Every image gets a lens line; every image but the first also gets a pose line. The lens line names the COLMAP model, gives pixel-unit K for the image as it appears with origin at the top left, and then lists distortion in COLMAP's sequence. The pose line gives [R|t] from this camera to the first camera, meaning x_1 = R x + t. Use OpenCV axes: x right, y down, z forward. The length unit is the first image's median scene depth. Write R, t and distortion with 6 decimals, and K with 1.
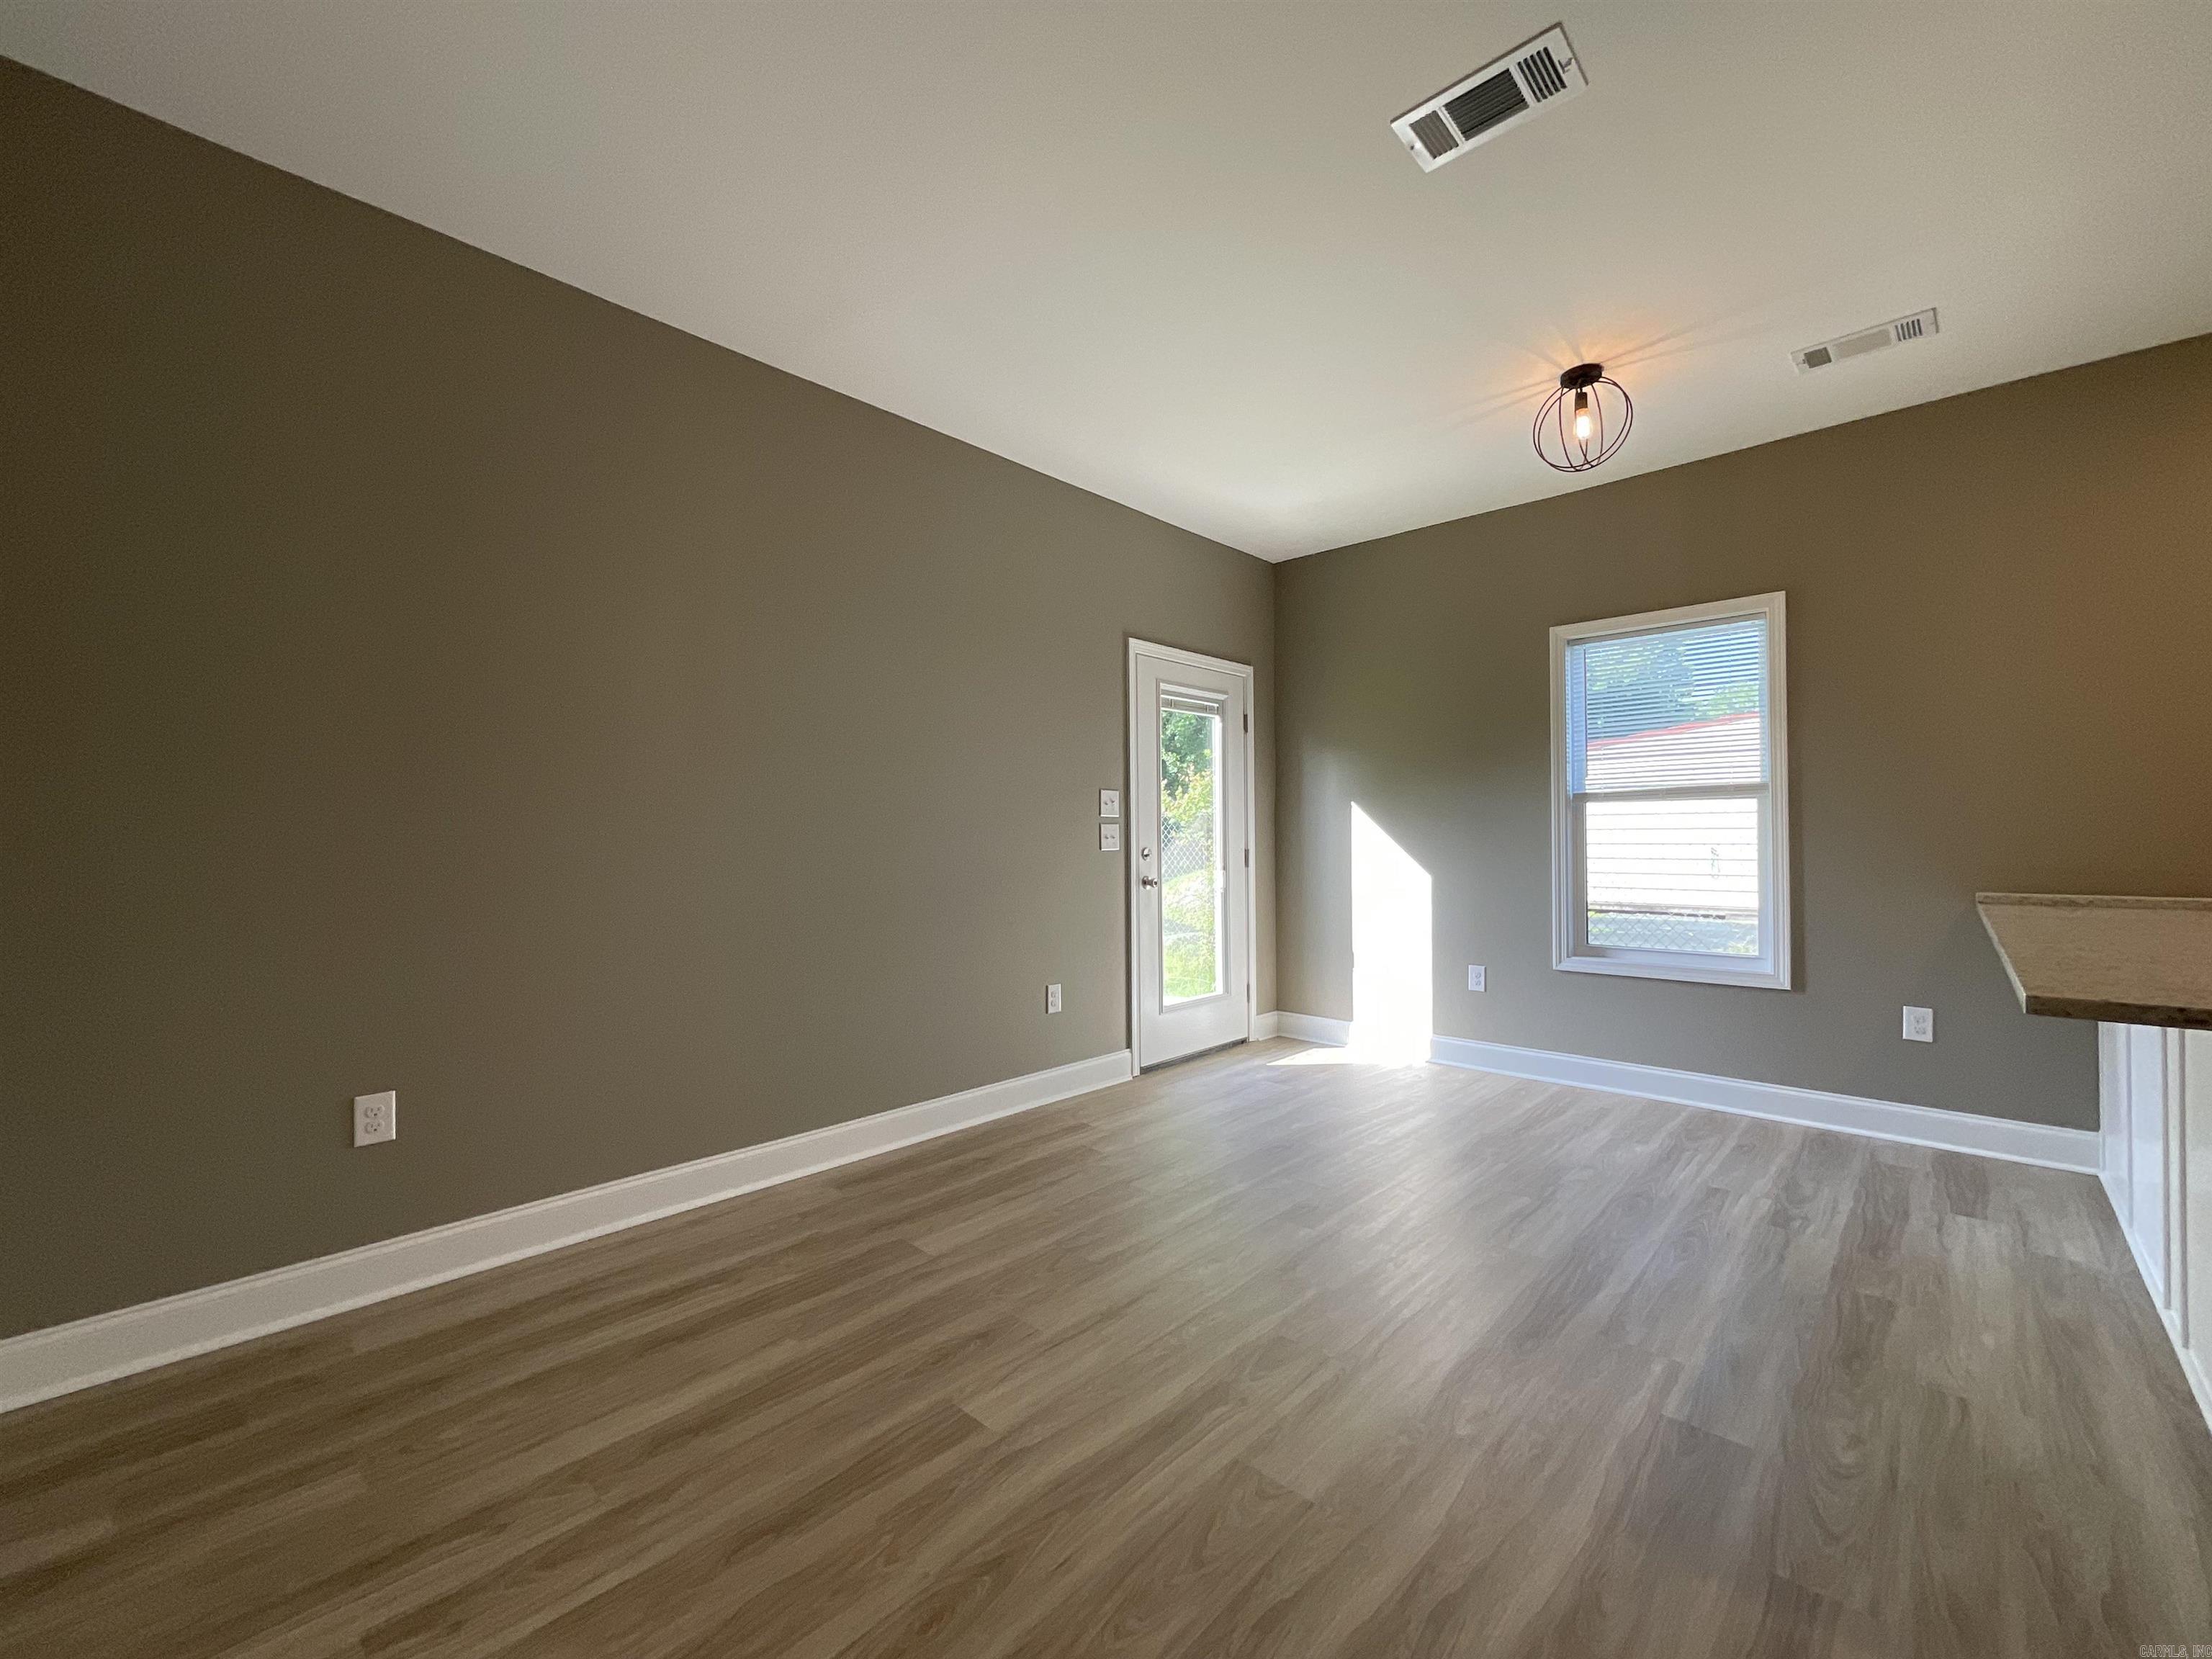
lens RADIAL K [[898.2, 0, 1105.1], [0, 898.2, 831.0], [0, 0, 1]] dist [-0.001168, 0.001821]
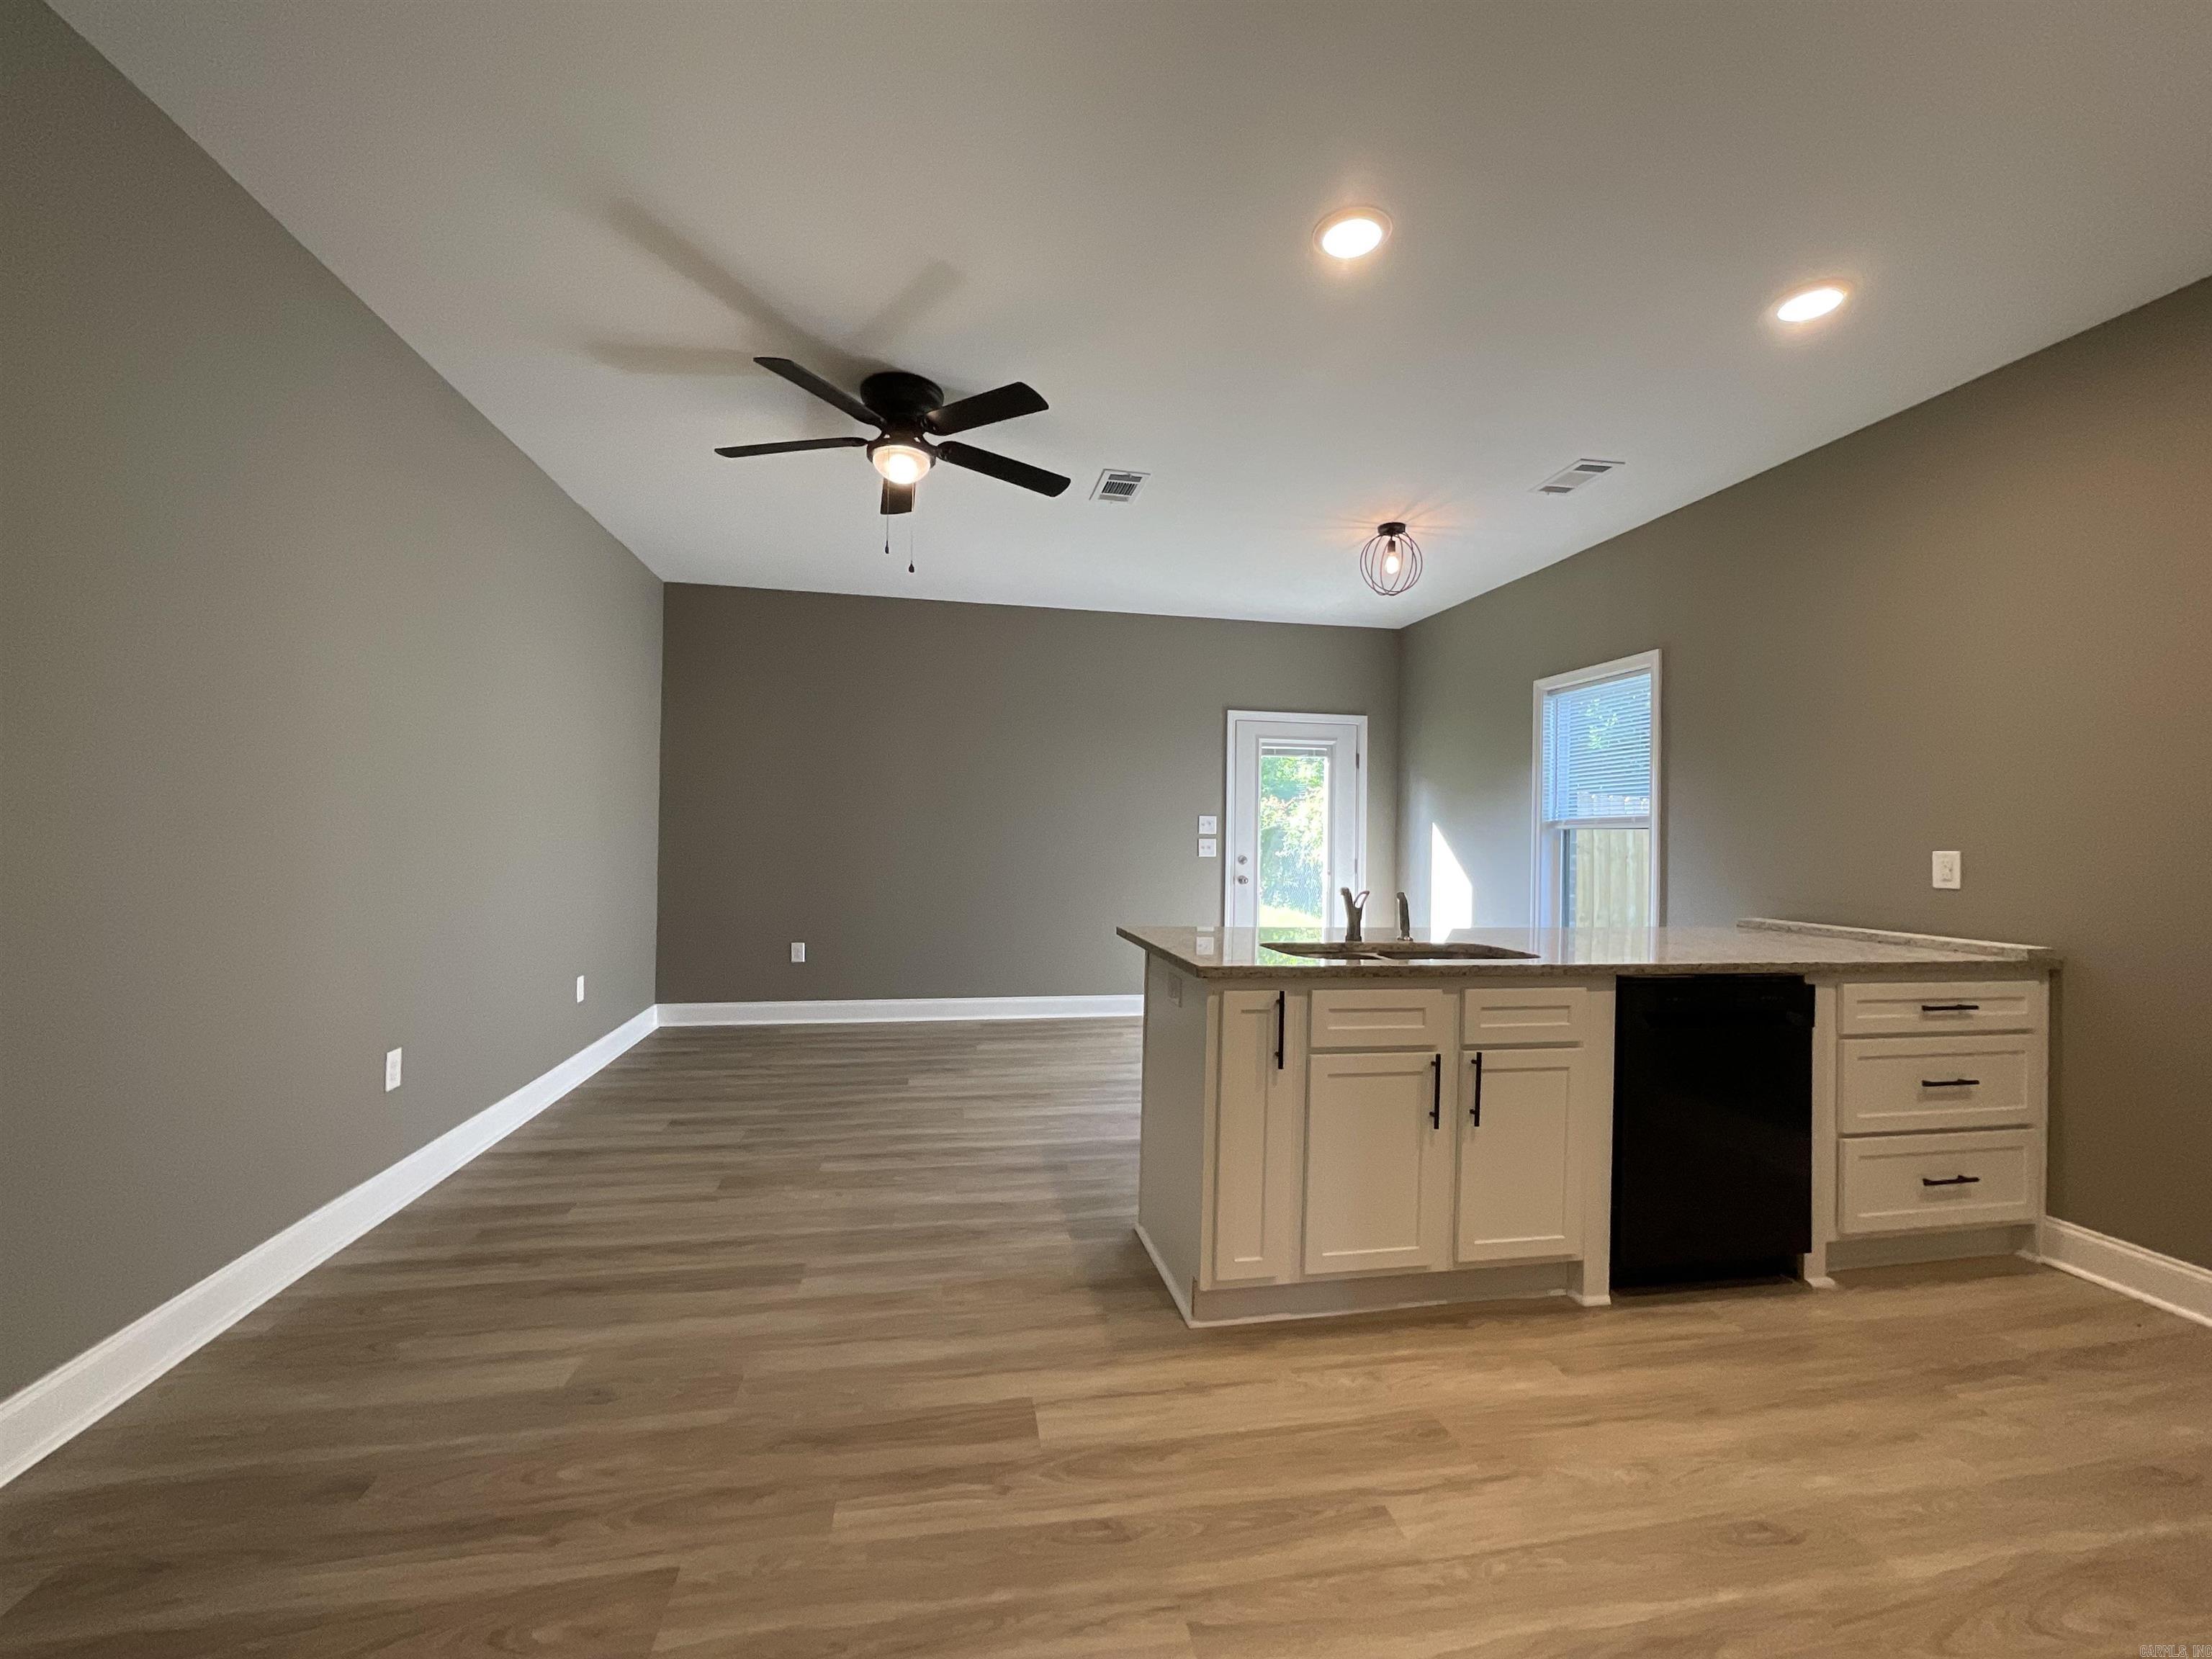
lens RADIAL K [[898.2, 0, 1106.4], [0, 898.2, 832.5], [0, 0, 1]] dist [-0.001168, 0.001821]
pose [[0.811019, 0.015742, -0.584808, 0.738693], [-0.014667, 0.999871, 0.006574, -0.025448], [0.584836, 0.003246, 0.811145, -0.294540]]
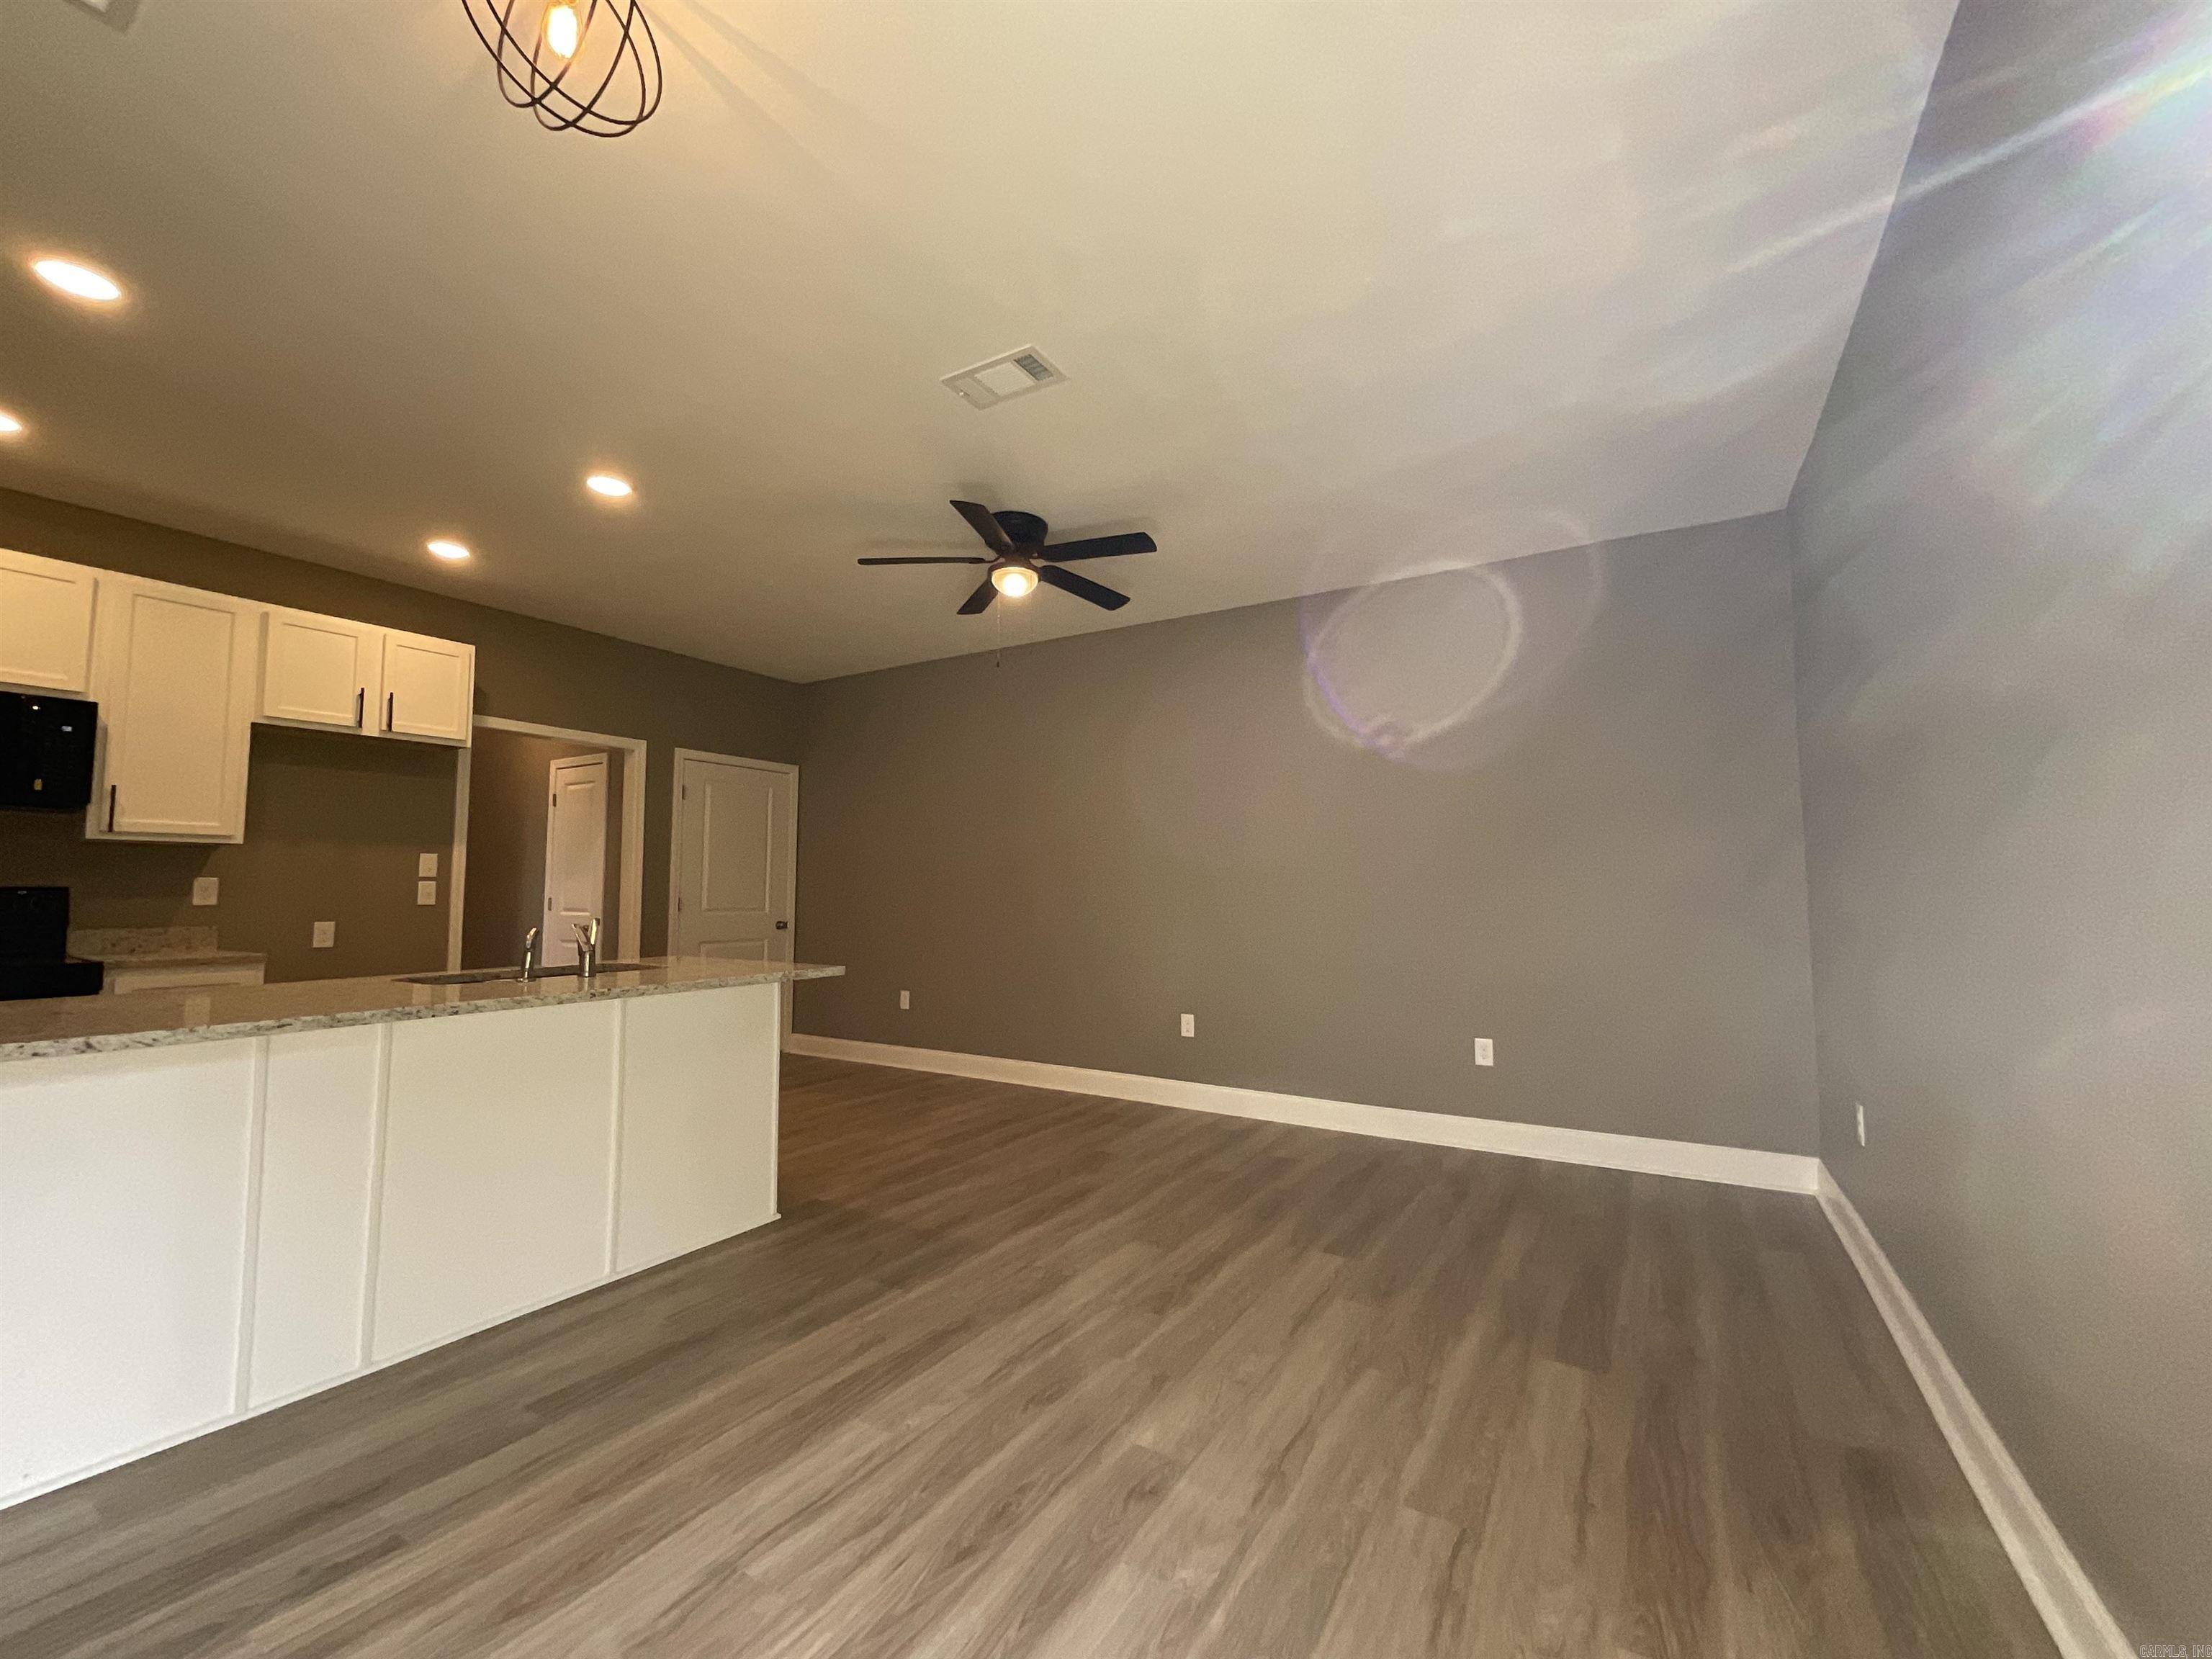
lens RADIAL K [[898.2, 0, 1104.5], [0, 898.2, 826.4], [0, 0, 1]] dist [-0.001168, 0.001821]
pose [[-0.978829, -0.012468, -0.204298, 0.257233], [0.005377, 0.996232, -0.086558, 0.006106], [0.204607, -0.085824, -0.975074, 1.095492]]
